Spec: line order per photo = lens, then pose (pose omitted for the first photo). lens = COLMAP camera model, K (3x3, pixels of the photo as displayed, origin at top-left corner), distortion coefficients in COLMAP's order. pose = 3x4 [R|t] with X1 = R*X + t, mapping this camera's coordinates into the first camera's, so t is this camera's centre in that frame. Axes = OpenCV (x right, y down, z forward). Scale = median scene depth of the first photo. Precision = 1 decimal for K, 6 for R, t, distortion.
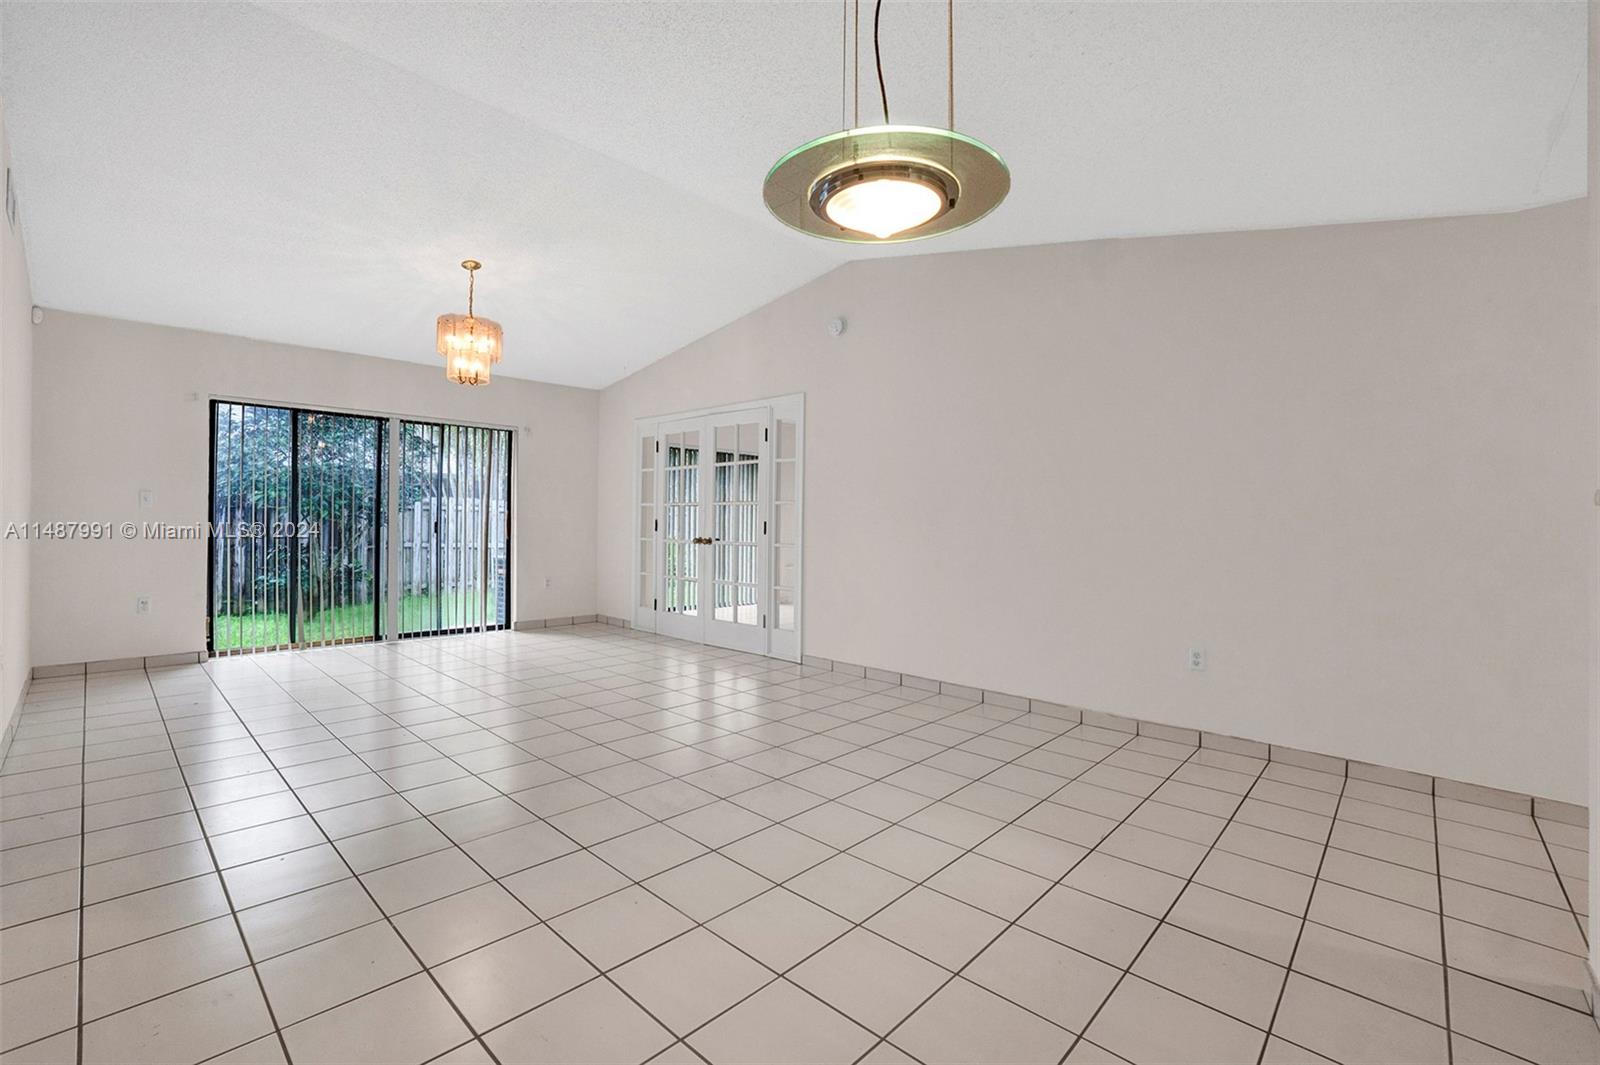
lens RADIAL K [[688.7, 0, 792.4], [0, 688.7, 526.5], [0, 0, 1]] dist [-0.047590, 0.010384]
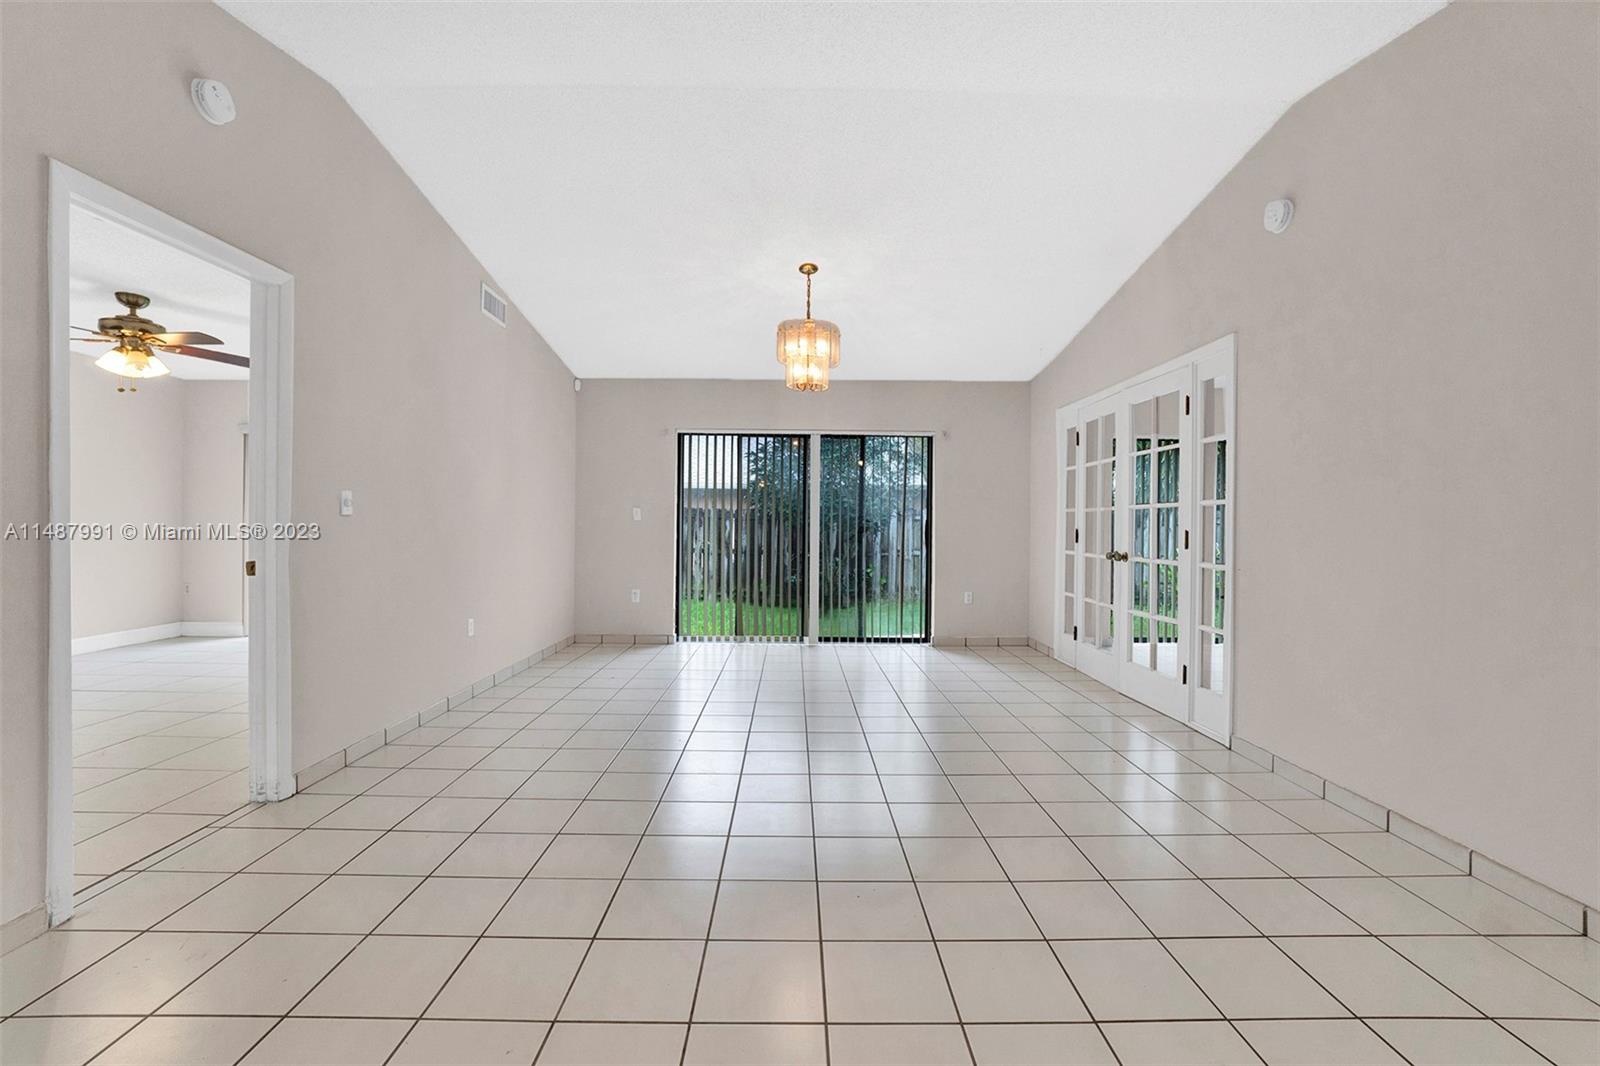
lens RADIAL K [[688.7, 0, 795.1], [0, 688.7, 530.6], [0, 0, 1]] dist [-0.047590, 0.010384]
pose [[0.697484, -0.000701, -0.716600, 0.174268], [-0.005960, 0.999959, -0.006780, -0.000565], [0.716575, 0.009000, 0.697452, 0.237273]]
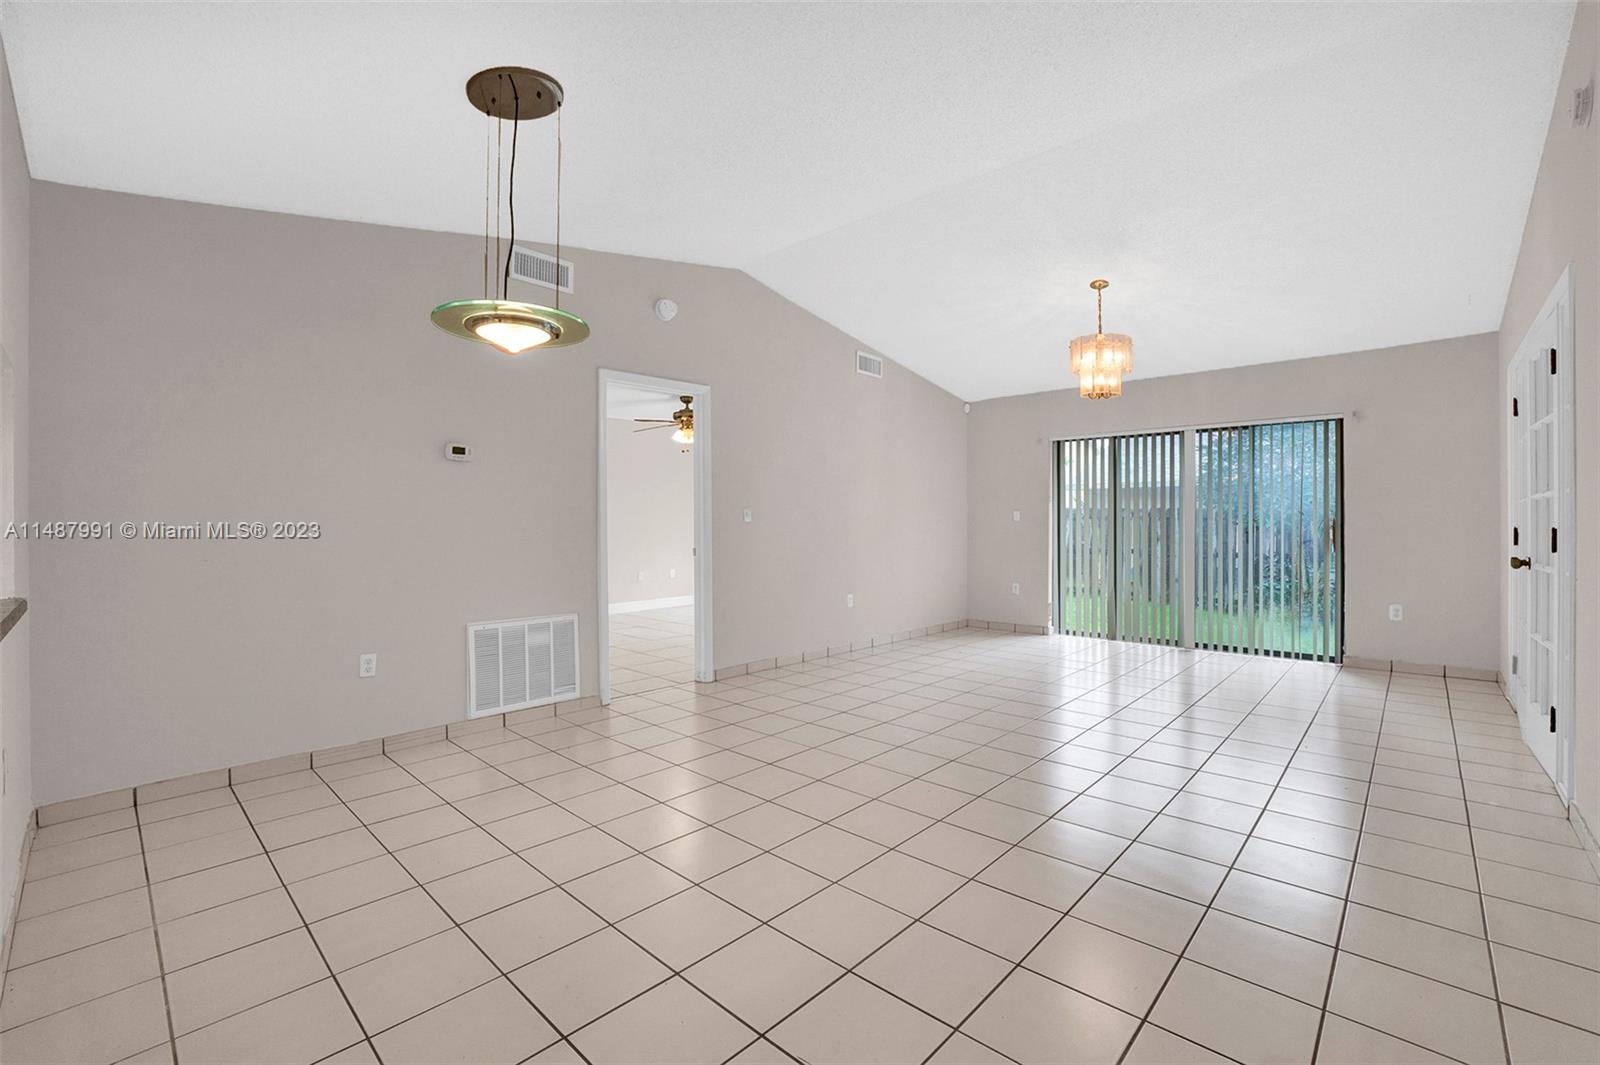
lens RADIAL K [[688.7, 0, 781.2], [0, 688.7, 525.1], [0, 0, 1]] dist [-0.047590, 0.010384]
pose [[-0.012128, -0.011665, -0.999858, 0.454312], [-0.006504, 0.999912, -0.011587, 0.000133], [0.999905, 0.006362, -0.012203, 0.416950]]
